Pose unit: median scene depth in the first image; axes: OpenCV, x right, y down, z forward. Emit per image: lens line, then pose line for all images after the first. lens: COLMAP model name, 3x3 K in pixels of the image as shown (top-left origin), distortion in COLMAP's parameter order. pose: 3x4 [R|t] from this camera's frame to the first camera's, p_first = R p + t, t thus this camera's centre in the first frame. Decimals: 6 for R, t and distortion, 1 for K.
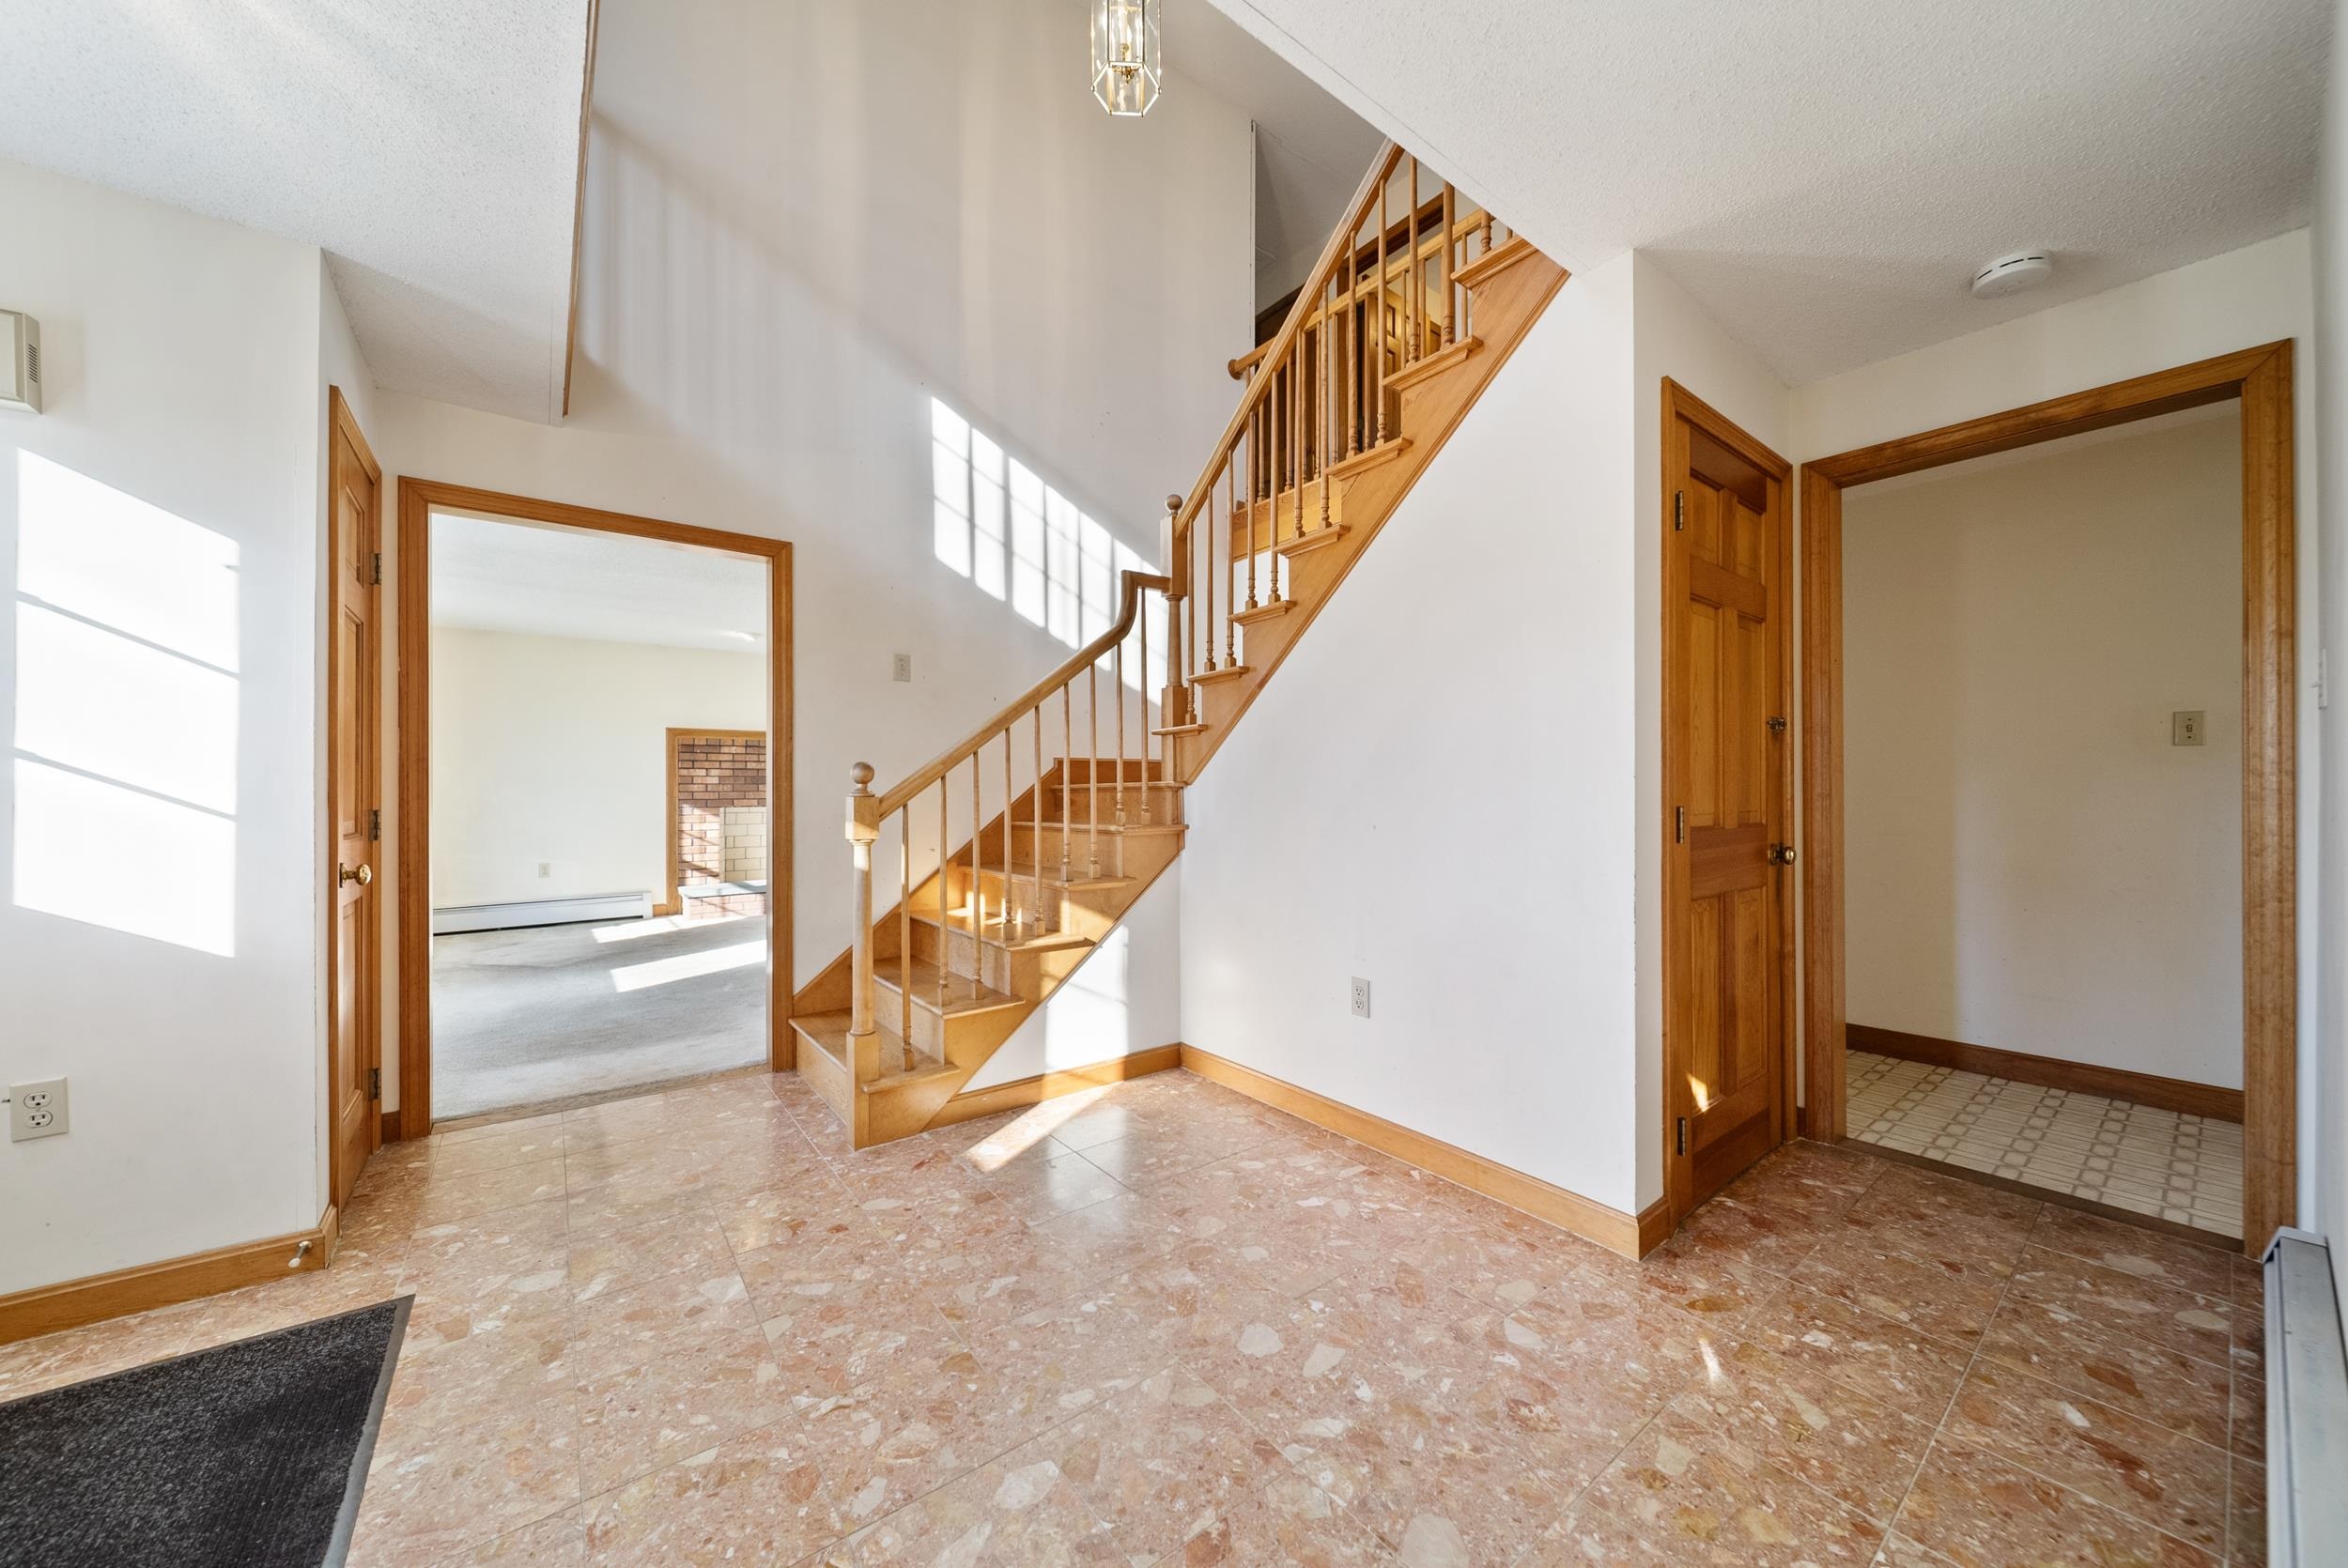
lens RADIAL K [[832.0, 0, 1162.8], [0, 832.0, 784.1], [0, 0, 1]] dist [-0.001465, 0.000008]
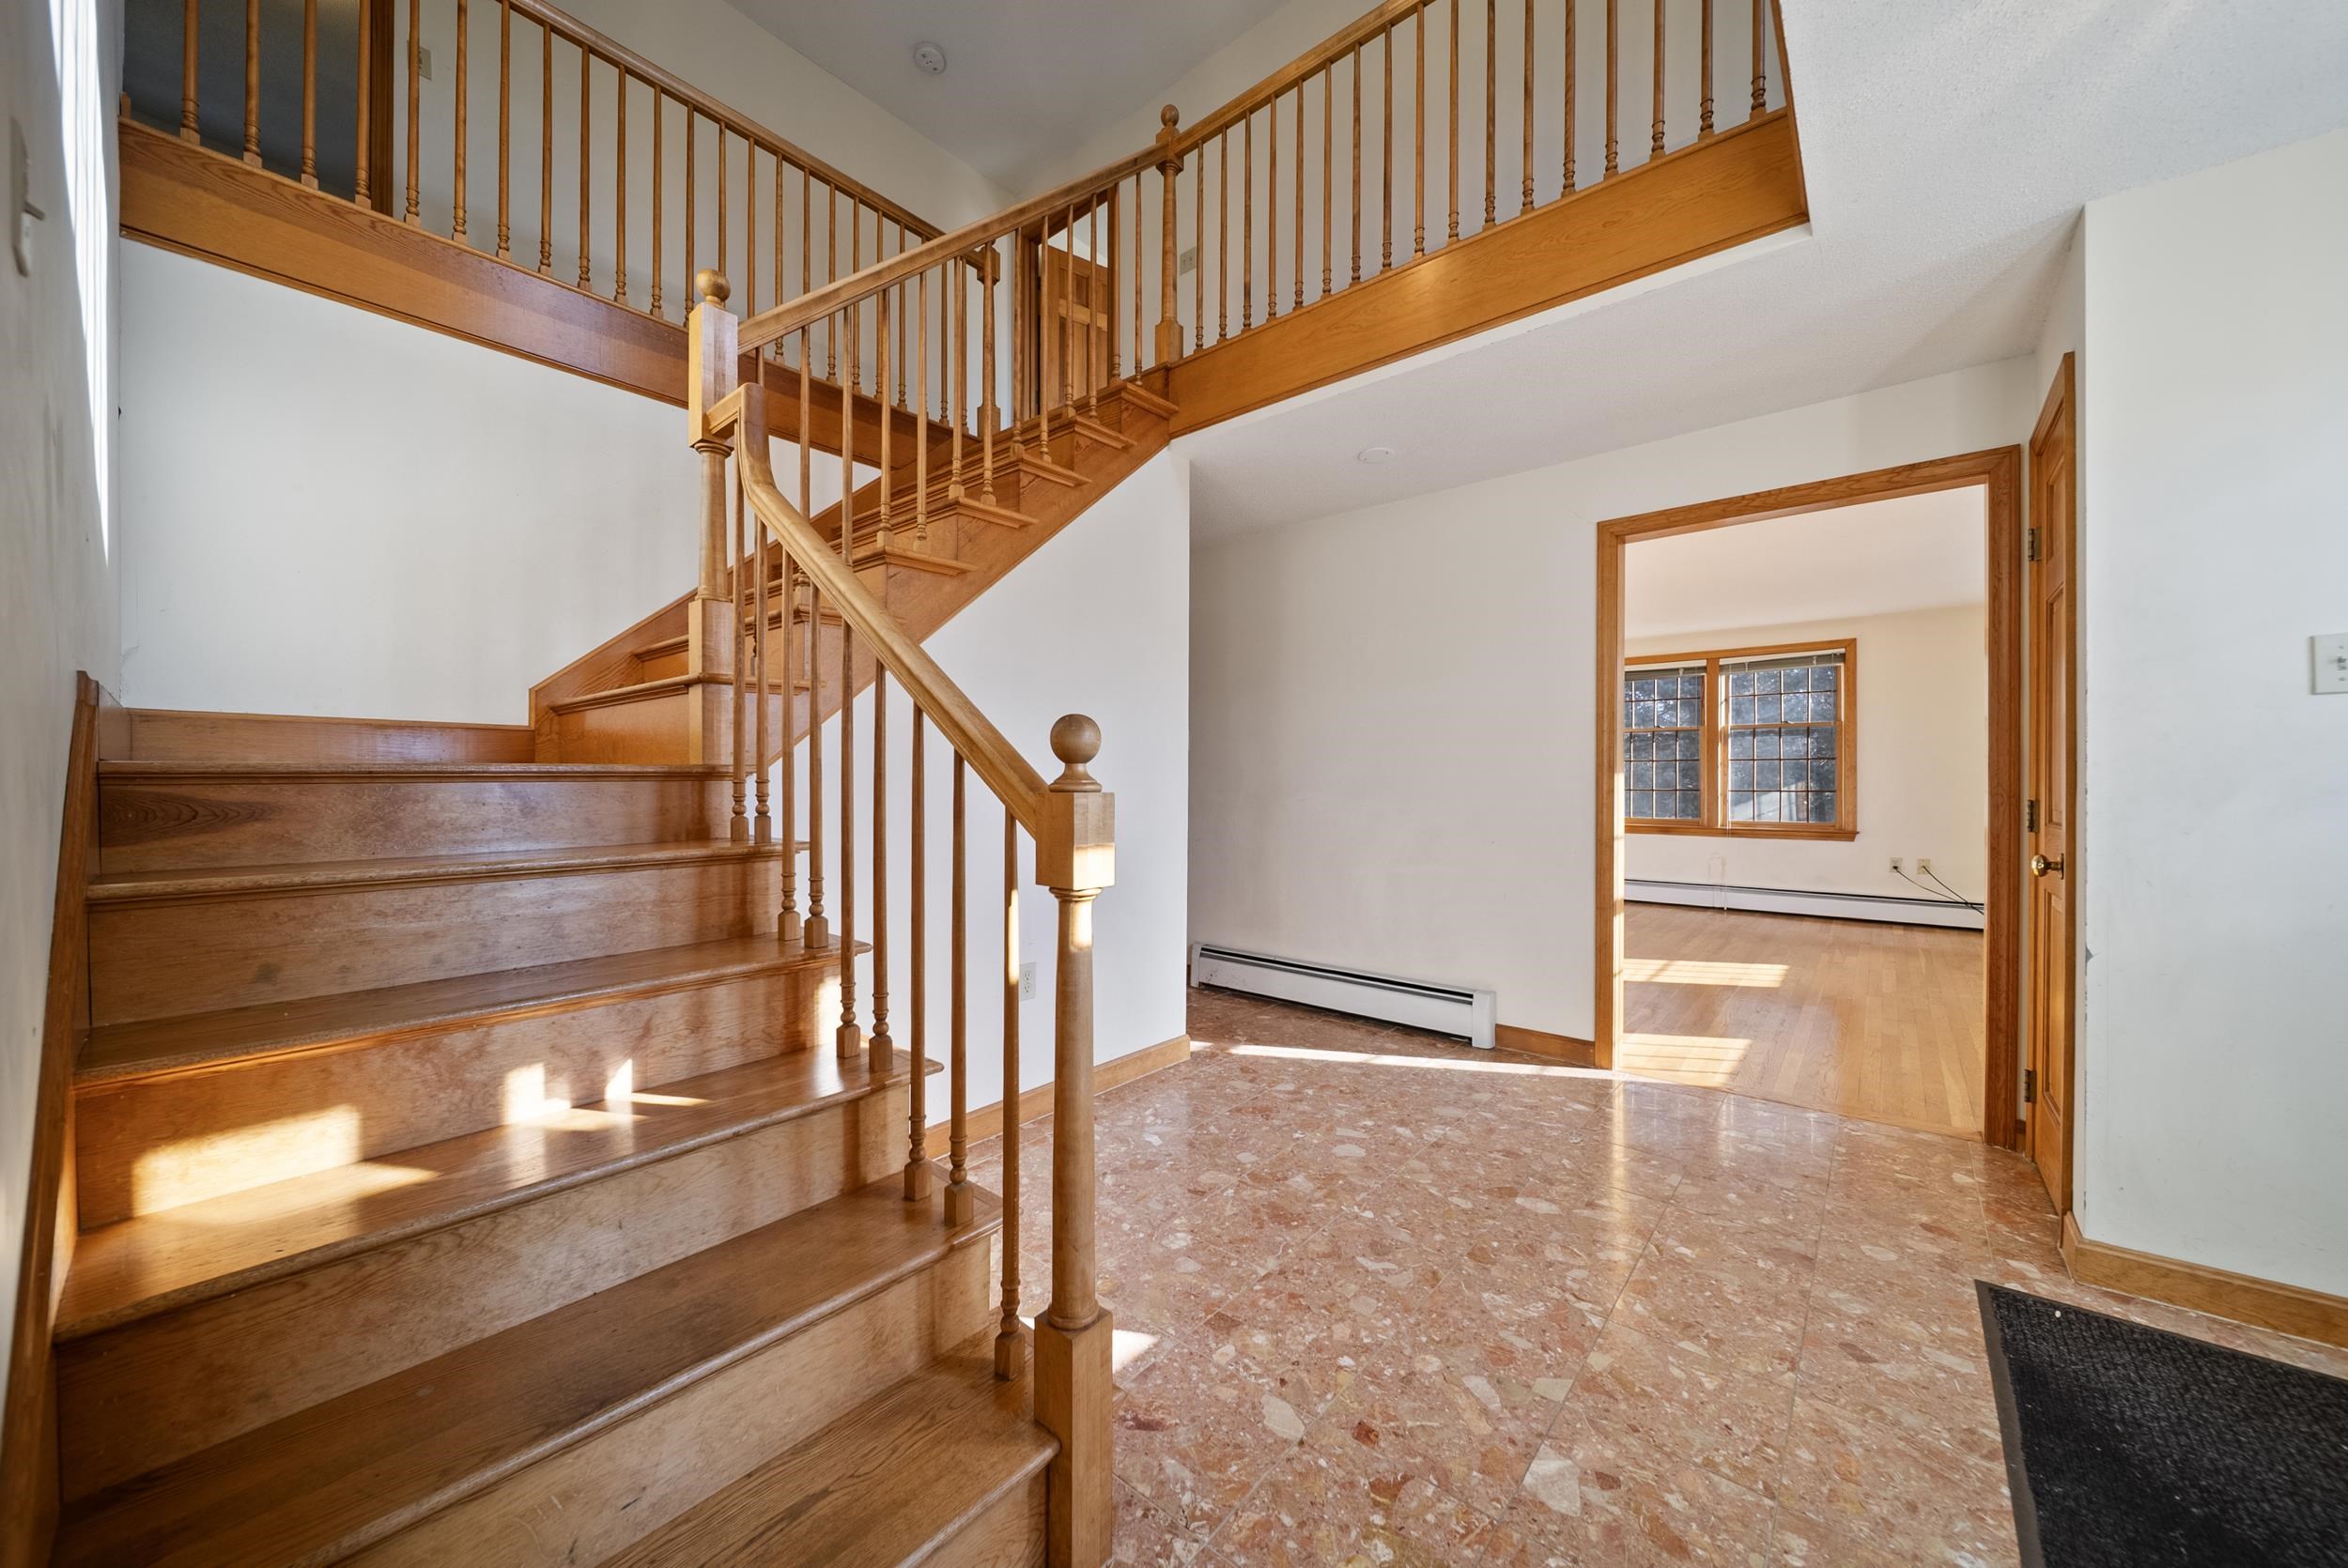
lens RADIAL K [[840.0, 0, 1179.0], [0, 840.0, 787.2], [0, 0, 1]] dist [-0.002354, -0.000260]
pose [[-0.224805, -0.006200, 0.974384, -1.270121], [-0.004510, 0.999976, 0.005322, 0.010205], [-0.974393, -0.003198, -0.224827, 1.627785]]
